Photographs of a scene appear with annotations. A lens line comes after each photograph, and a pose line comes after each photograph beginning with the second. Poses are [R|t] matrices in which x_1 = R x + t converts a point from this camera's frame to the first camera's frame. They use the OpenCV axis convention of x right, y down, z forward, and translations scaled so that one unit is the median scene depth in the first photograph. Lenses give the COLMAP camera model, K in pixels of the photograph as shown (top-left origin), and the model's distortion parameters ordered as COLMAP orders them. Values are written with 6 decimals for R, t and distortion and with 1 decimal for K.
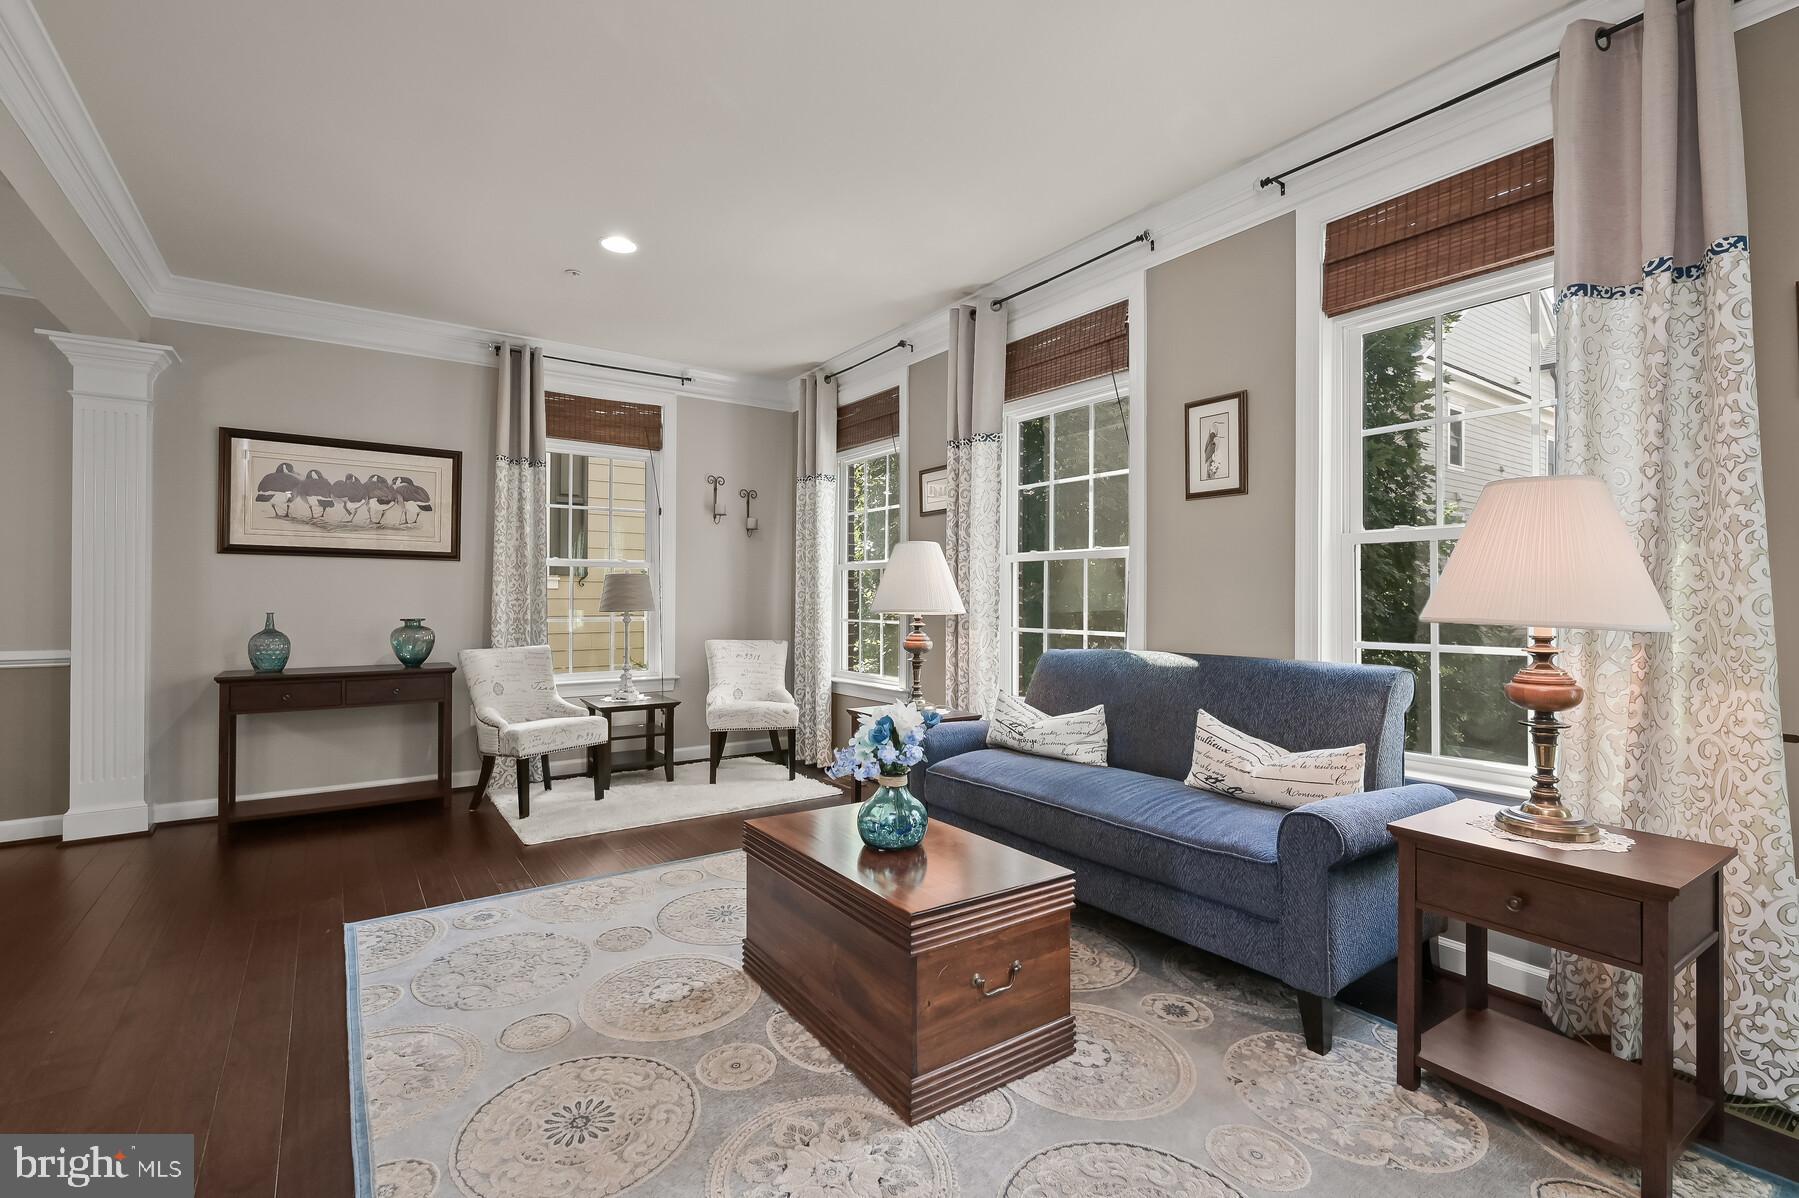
lens RADIAL K [[805.4, 0, 902.7], [0, 805.4, 589.5], [0, 0, 1]] dist [-0.002901, 0.000231]
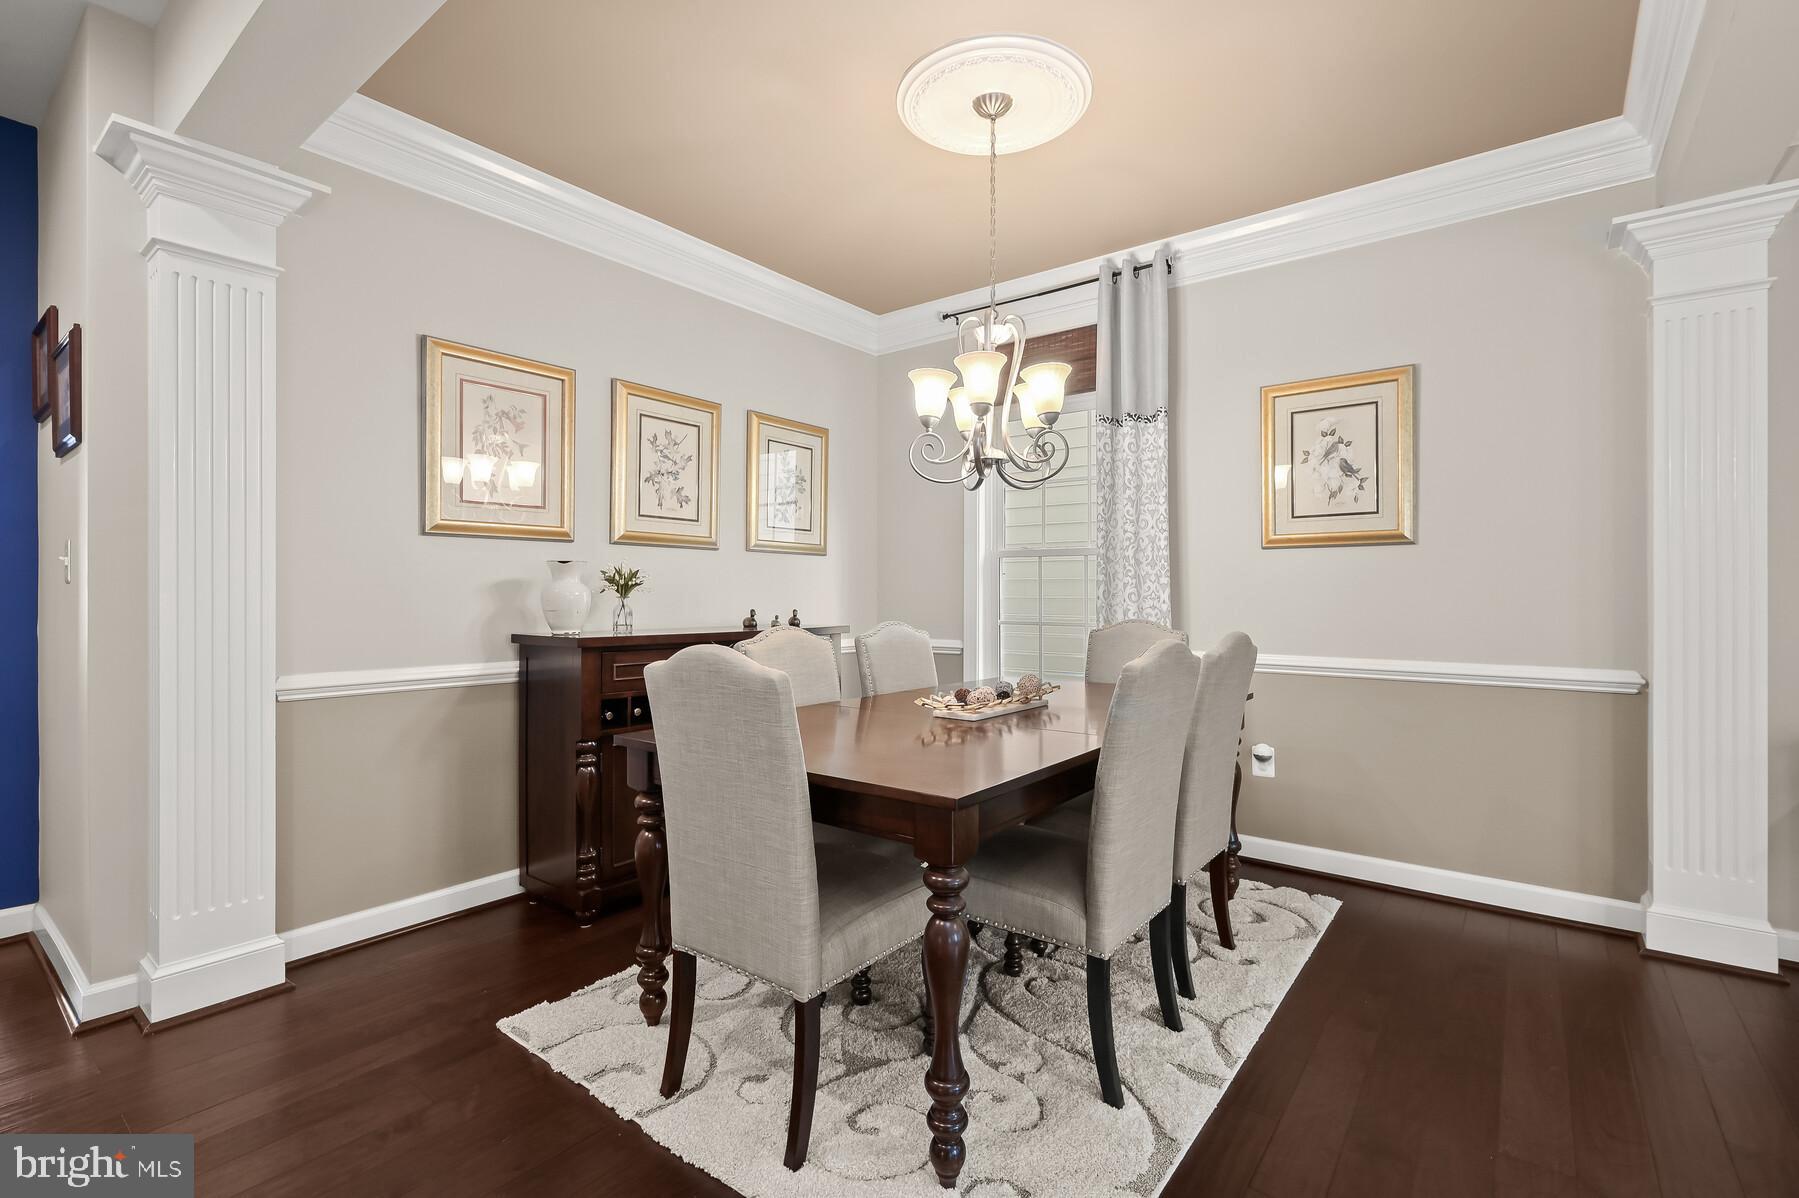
lens RADIAL K [[805.4, 0, 902.9], [0, 805.4, 593.8], [0, 0, 1]] dist [-0.002901, 0.000231]
pose [[0.292641, 0.002781, -0.956218, -0.563611], [0.007956, 0.999954, 0.005343, -0.000886], [0.956189, -0.009172, 0.292606, 0.181848]]
